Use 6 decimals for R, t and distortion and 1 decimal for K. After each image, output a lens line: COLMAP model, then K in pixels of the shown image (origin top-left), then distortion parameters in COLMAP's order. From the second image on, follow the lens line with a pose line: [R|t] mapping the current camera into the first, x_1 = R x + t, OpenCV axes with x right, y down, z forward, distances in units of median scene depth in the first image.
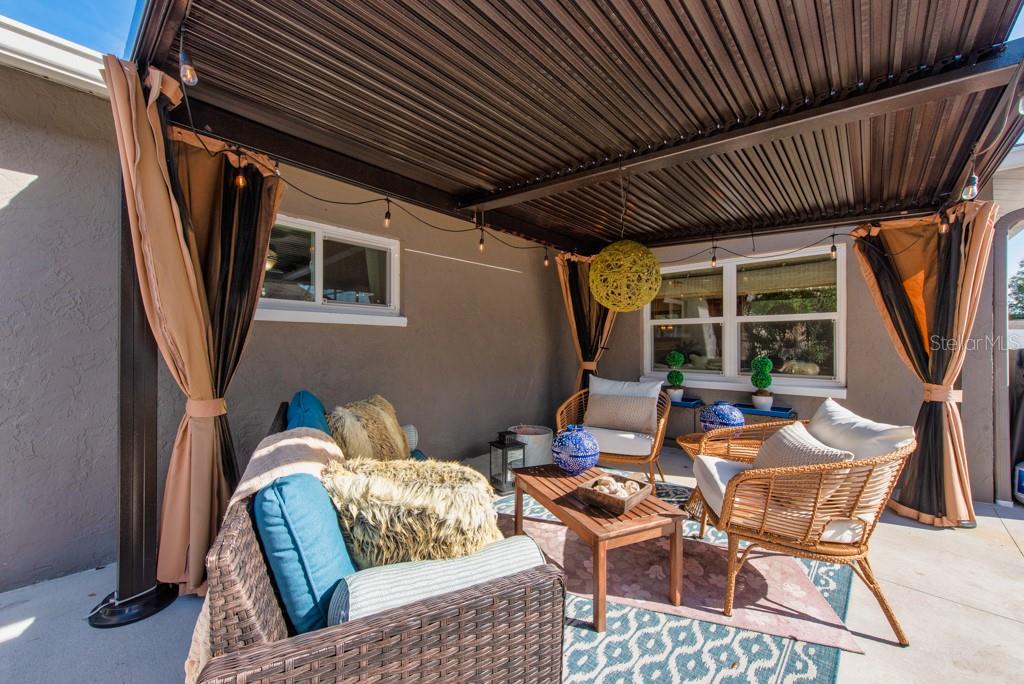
lens RADIAL K [[398.0, 0, 505.7], [0, 398.0, 341.1], [0, 0, 1]] dist [0.002452, 0.000103]
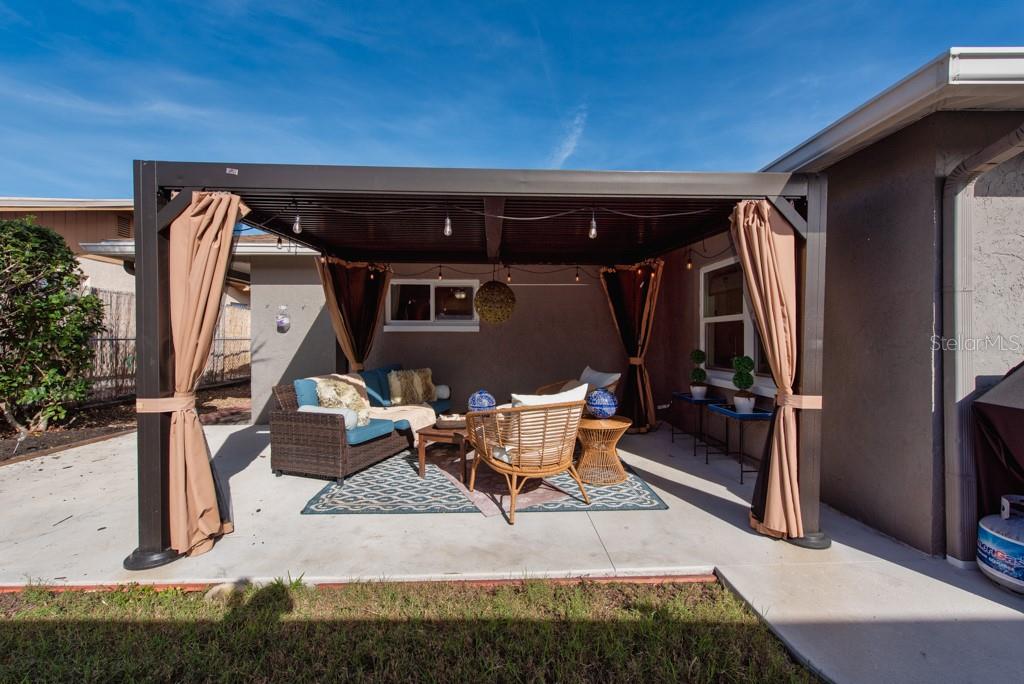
lens RADIAL K [[410.7, 0, 518.4], [0, 410.7, 338.3], [0, 0, 1]] dist [0.015191, -0.003558]
pose [[0.702360, -0.004290, -0.711809, 2.046692], [0.008914, 0.999956, 0.002769, -0.020841], [0.711766, -0.008290, 0.702368, -0.169802]]
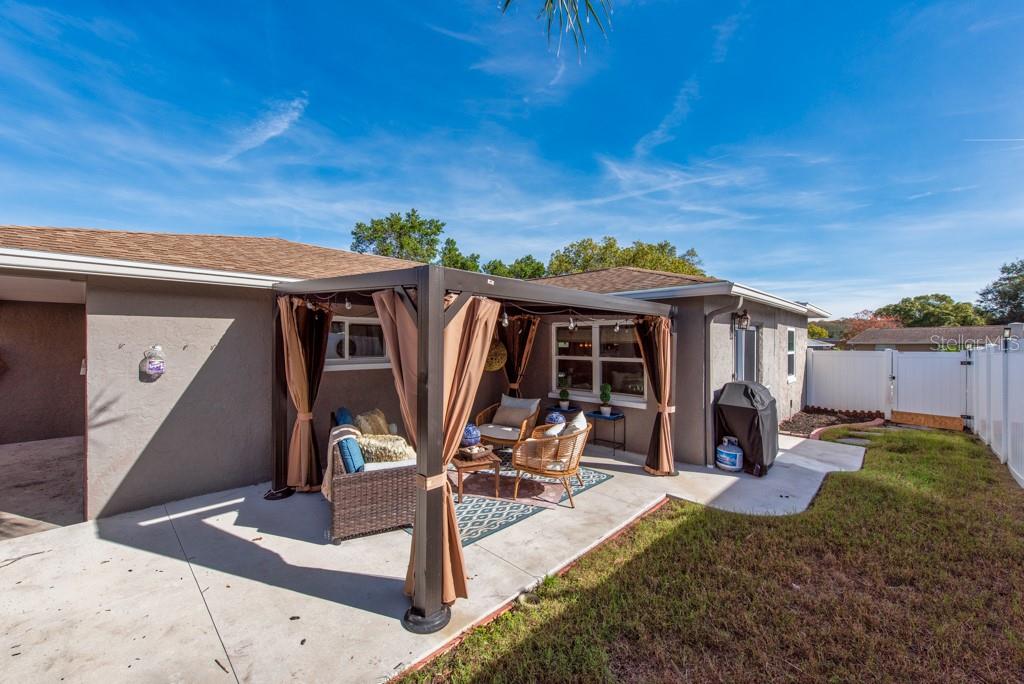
lens RADIAL K [[410.7, 0, 518.4], [0, 410.7, 338.3], [0, 0, 1]] dist [0.015191, -0.003558]
pose [[0.999986, 0.005301, -0.000915, 0.573174], [-0.005293, 0.999946, 0.008894, -0.346926], [0.000962, -0.008889, 0.999960, -1.556415]]
